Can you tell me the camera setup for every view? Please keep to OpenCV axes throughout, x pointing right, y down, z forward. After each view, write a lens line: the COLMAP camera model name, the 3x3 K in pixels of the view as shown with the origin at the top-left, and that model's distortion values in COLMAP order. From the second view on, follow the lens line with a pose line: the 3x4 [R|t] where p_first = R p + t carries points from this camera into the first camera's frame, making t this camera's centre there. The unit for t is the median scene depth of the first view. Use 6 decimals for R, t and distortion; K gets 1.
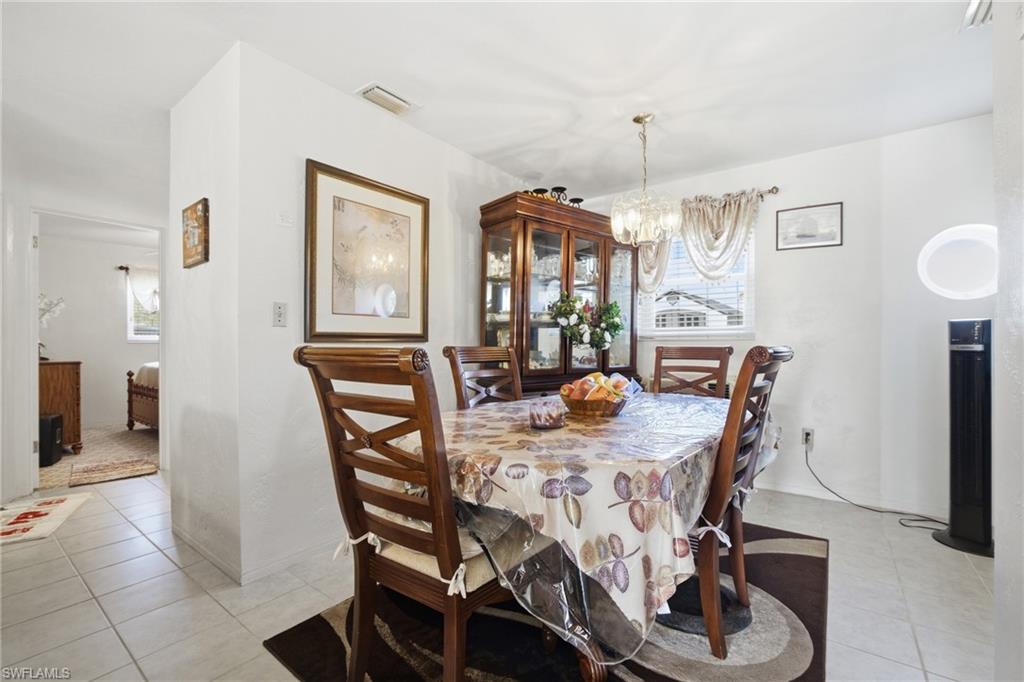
lens RADIAL K [[447.1, 0, 510.3], [0, 447.1, 335.4], [0, 0, 1]] dist [-0.041366, 0.014471]
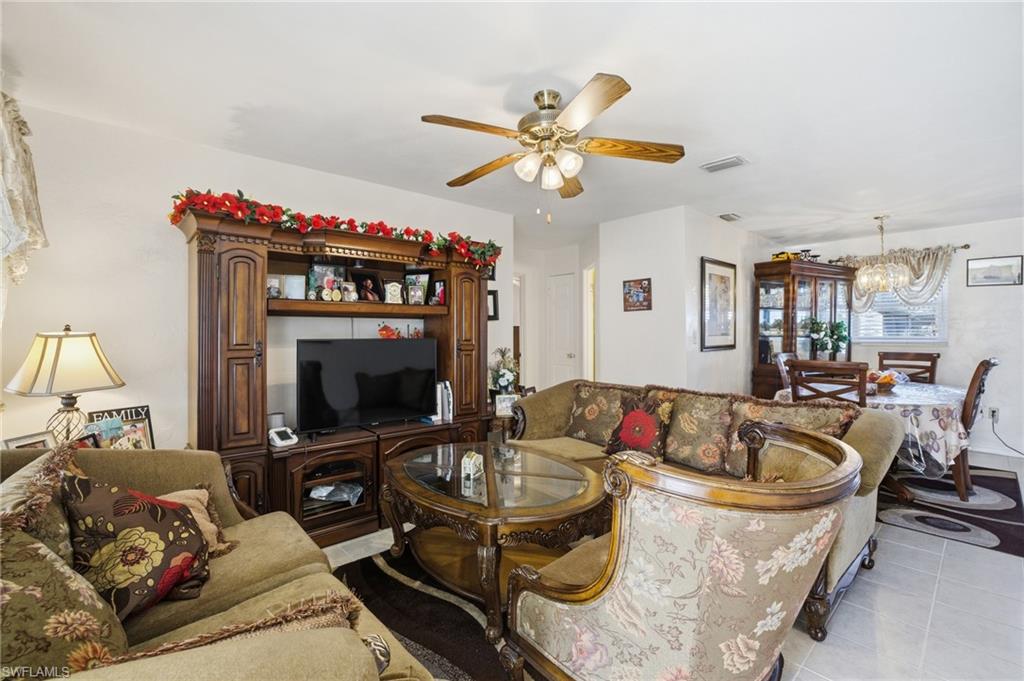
lens RADIAL K [[458.4, 0, 509.1], [0, 458.4, 324.2], [0, 0, 1]] dist [-0.030887, 0.014135]
pose [[0.984031, -0.002179, -0.177981, -0.761934], [0.002583, 0.999995, 0.002043, -0.089390], [0.177976, -0.002470, 0.984032, -0.907108]]
